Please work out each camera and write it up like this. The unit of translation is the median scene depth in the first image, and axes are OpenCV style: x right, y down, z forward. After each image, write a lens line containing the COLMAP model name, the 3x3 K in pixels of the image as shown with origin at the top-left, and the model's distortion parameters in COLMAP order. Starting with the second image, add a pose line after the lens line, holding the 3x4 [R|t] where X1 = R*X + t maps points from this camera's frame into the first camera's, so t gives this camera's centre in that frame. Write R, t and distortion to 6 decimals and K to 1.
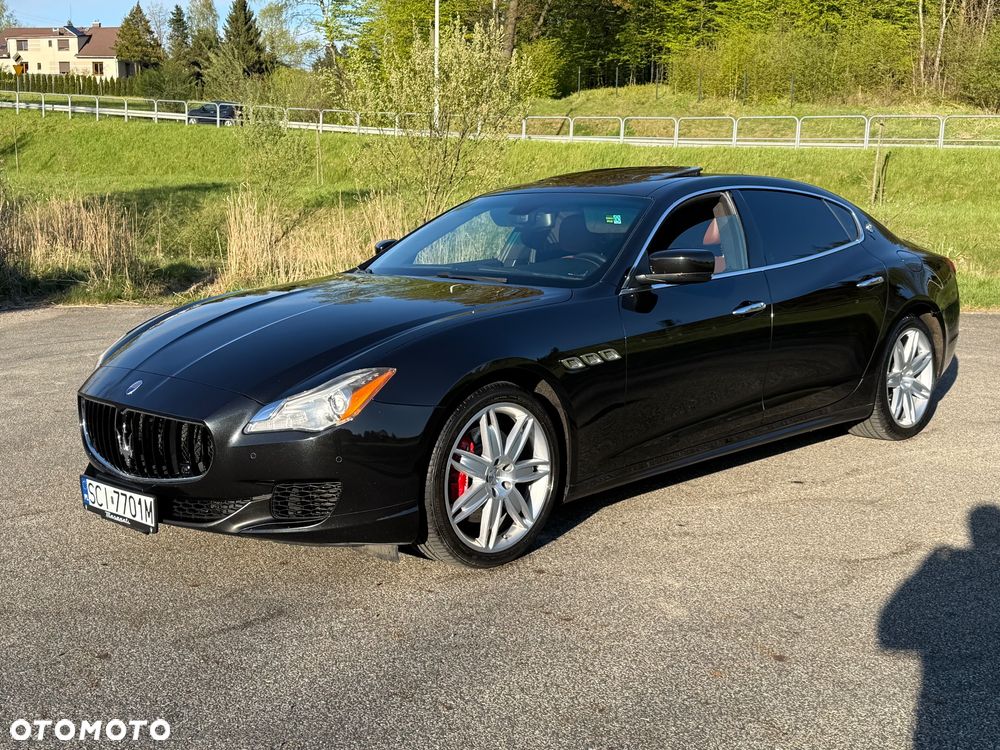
lens RADIAL K [[1171.9, 0, 491.8], [0, 1171.9, 374.2], [0, 0, 1]] dist [0.202126, -0.457738]
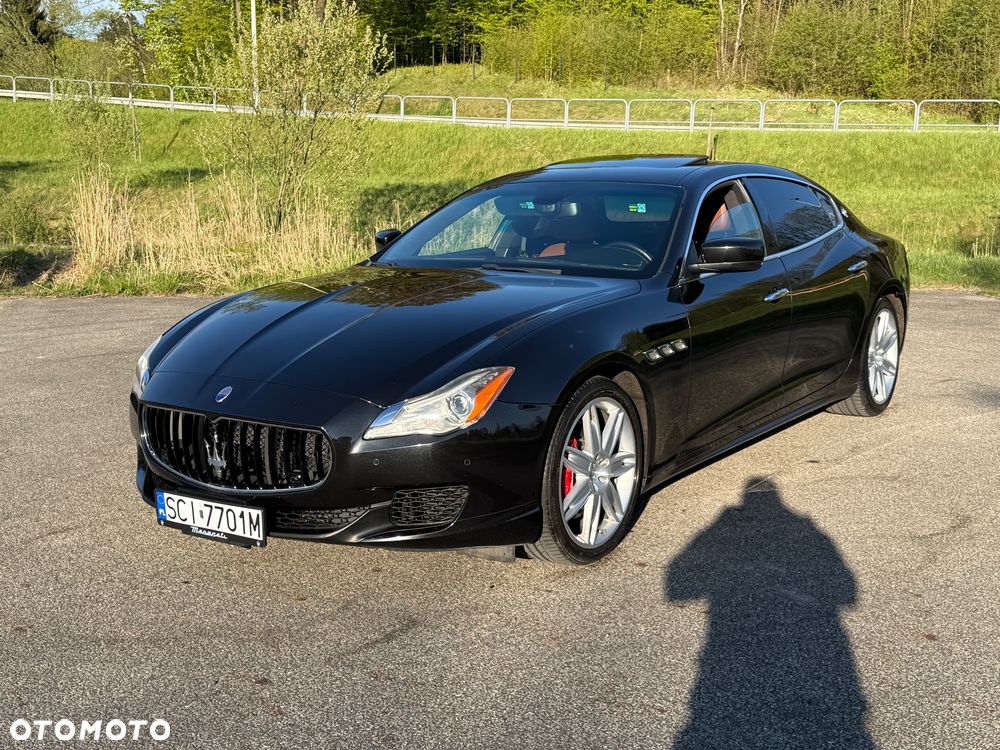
lens RADIAL K [[1176.1, 0, 500.0], [0, 1176.1, 375.0], [0, 0, 1]] dist [0.211967, -0.507288]
pose [[0.985247, -0.030618, 0.168378, -0.184736], [0.027654, 0.999419, 0.019922, -0.012708], [-0.168890, -0.014972, 0.985521, 0.025180]]
